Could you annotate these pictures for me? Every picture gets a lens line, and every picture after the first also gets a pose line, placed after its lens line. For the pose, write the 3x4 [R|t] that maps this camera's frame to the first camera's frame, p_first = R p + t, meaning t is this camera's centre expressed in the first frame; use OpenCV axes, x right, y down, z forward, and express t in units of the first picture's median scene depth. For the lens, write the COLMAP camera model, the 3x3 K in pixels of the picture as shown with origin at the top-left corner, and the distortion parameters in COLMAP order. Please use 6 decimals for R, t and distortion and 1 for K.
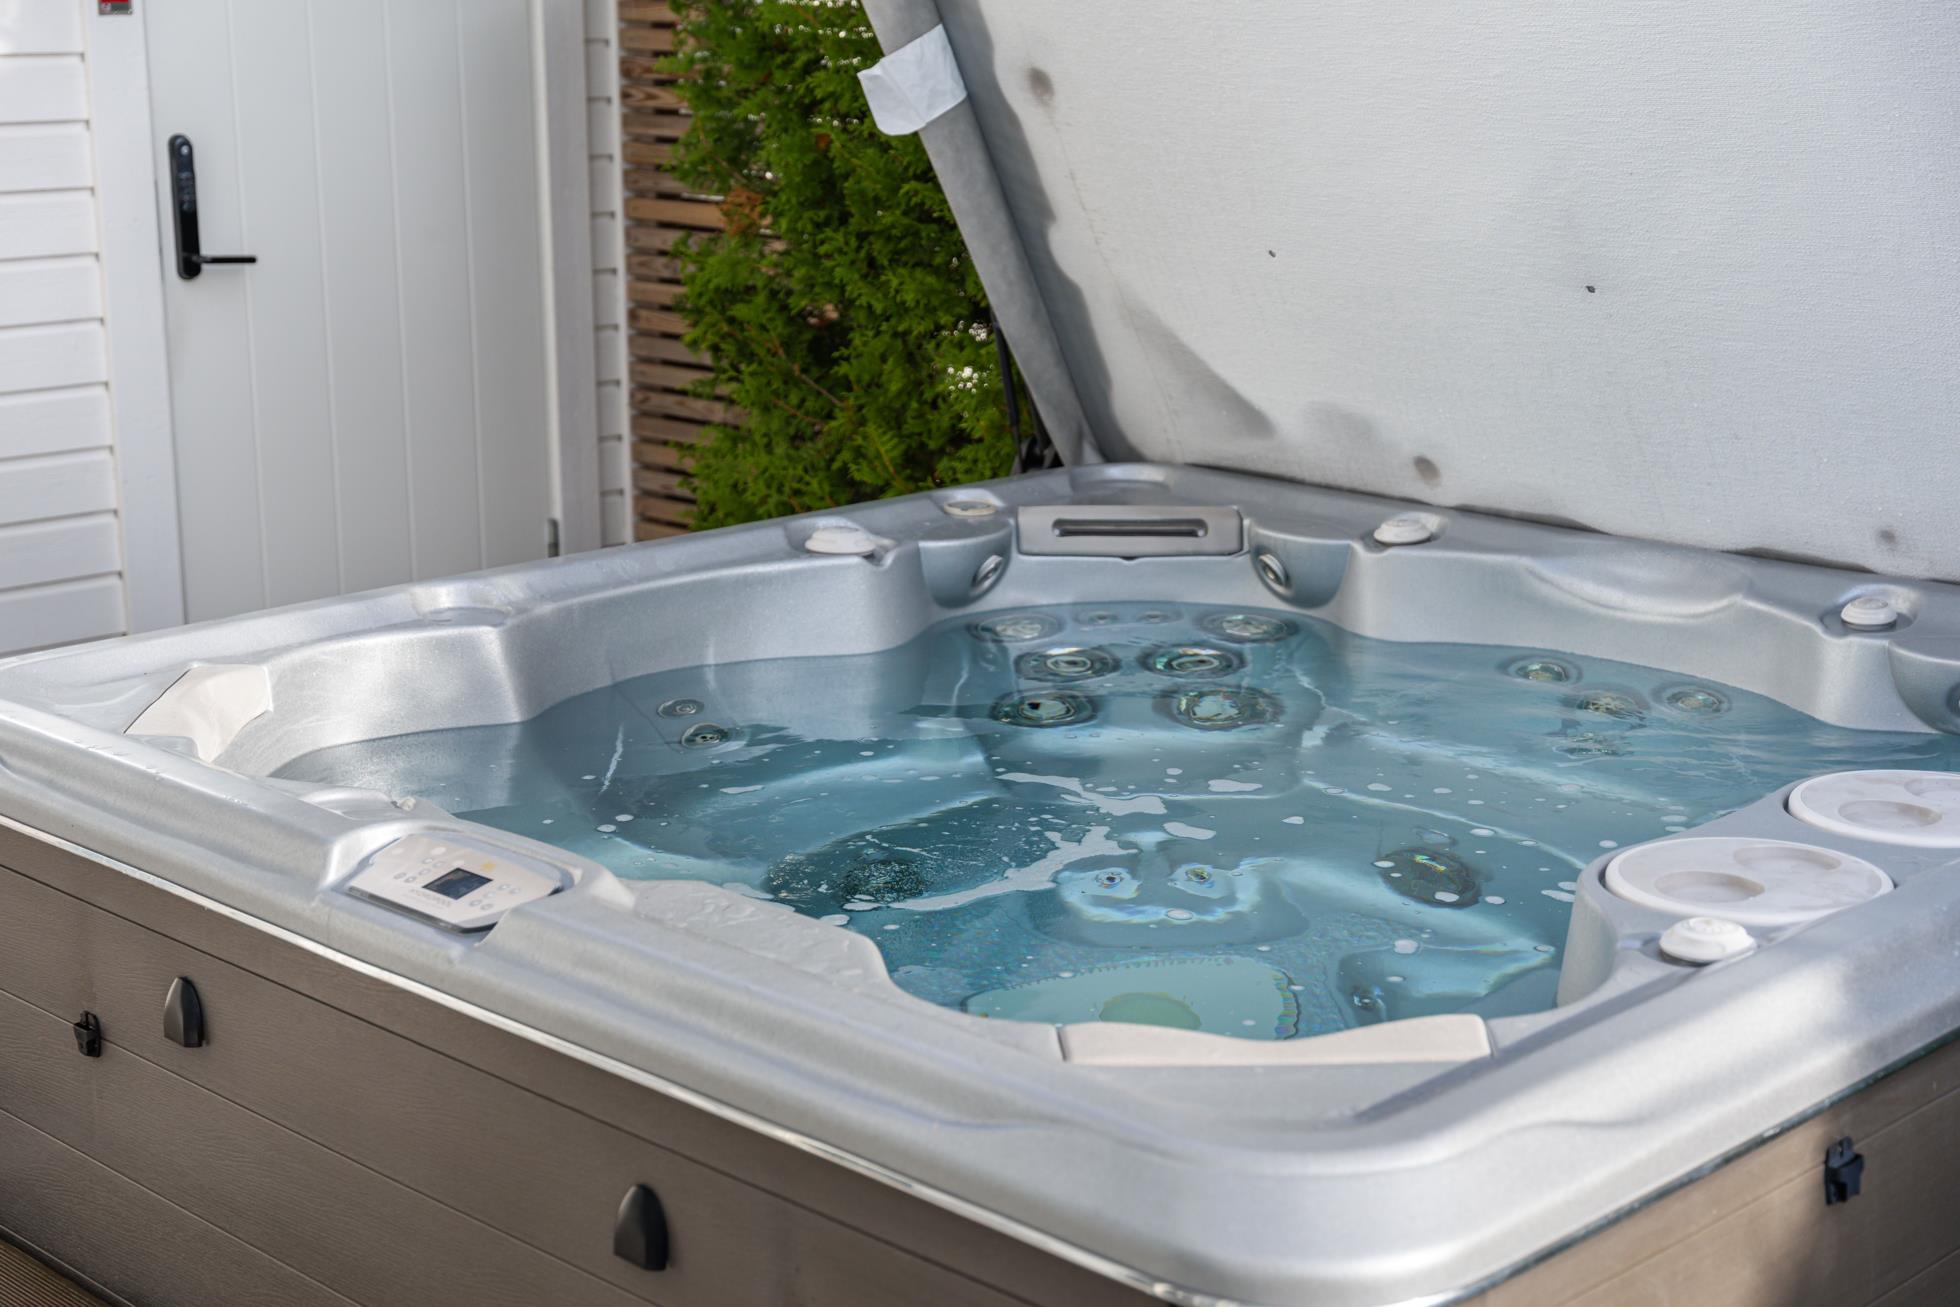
lens RADIAL K [[3047.3, 0, 980.0], [0, 3047.3, 653.5], [0, 0, 1]] dist [0.032401, 0.048480]
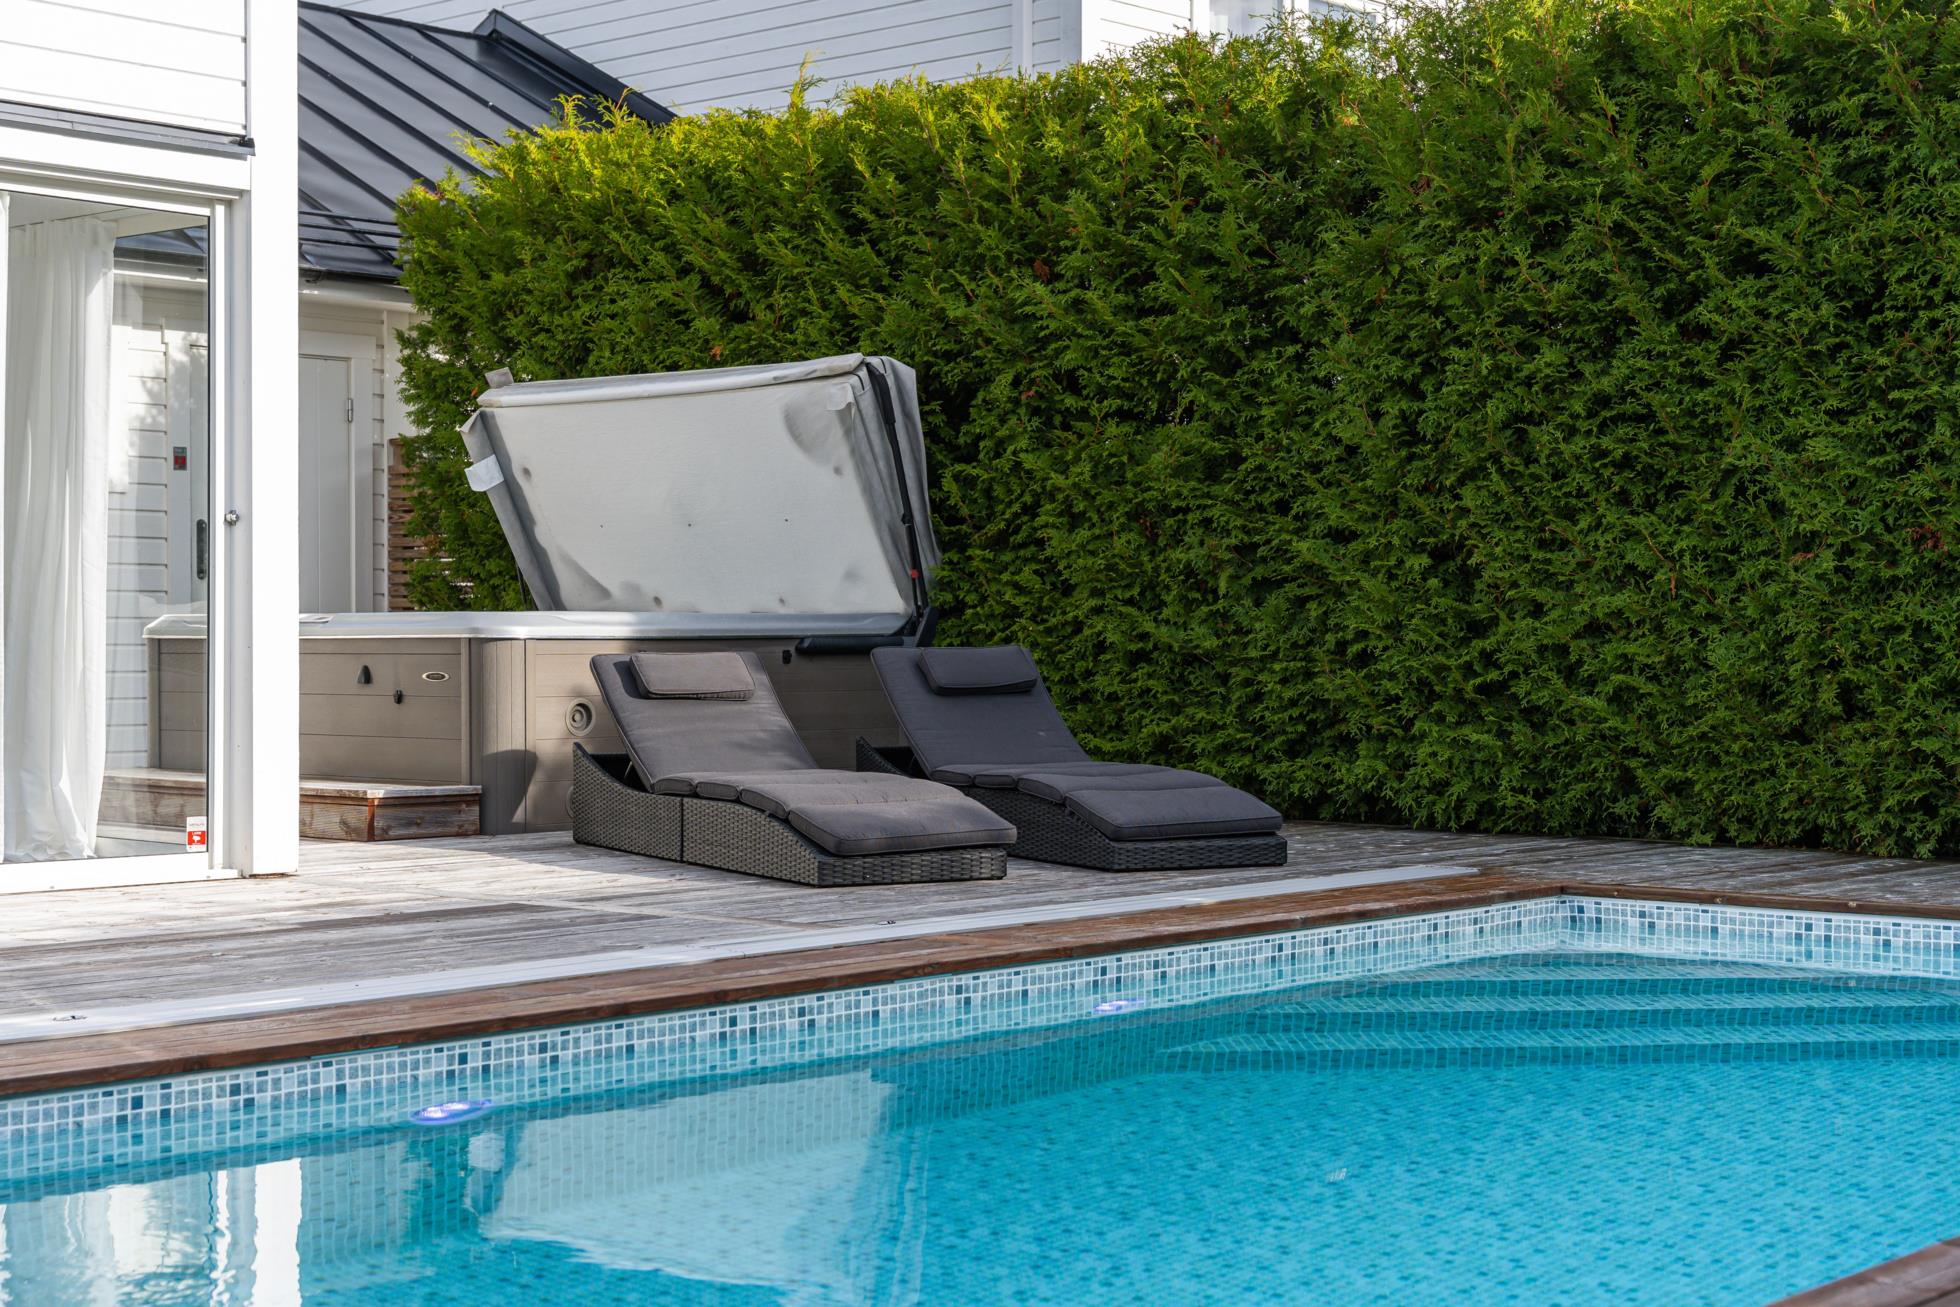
lens RADIAL K [[2995.1, 0, 980.0], [0, 2995.1, 653.5], [0, 0, 1]] dist [0.002435, -0.004814]
pose [[0.996767, 0.000940, 0.080336, 0.219448], [0.018166, 0.971399, -0.236758, 0.671506], [-0.078261, 0.237452, 0.968242, -1.806447]]
